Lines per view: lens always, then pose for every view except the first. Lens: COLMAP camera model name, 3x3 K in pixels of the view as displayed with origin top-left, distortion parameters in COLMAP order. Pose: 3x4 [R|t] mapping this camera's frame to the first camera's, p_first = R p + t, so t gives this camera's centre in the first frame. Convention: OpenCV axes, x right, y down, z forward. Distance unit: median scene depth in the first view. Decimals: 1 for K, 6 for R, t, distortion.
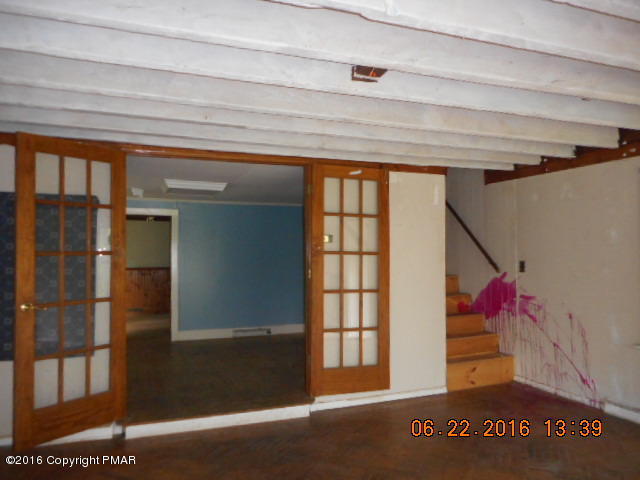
lens RADIAL K [[475.6, 0, 319.6], [0, 475.6, 243.1], [0, 0, 1]] dist [0.004072, 0.011201]
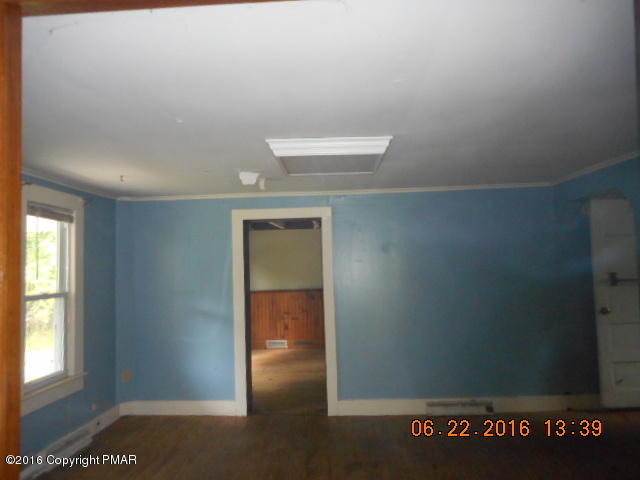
lens RADIAL K [[475.6, 0, 319.2], [0, 475.6, 240.7], [0, 0, 1]] dist [0.004072, 0.011201]
pose [[0.912988, -0.042794, -0.405736, -0.055978], [0.035974, 0.999054, -0.024424, -0.010804], [0.406398, 0.007703, 0.913664, 0.415108]]
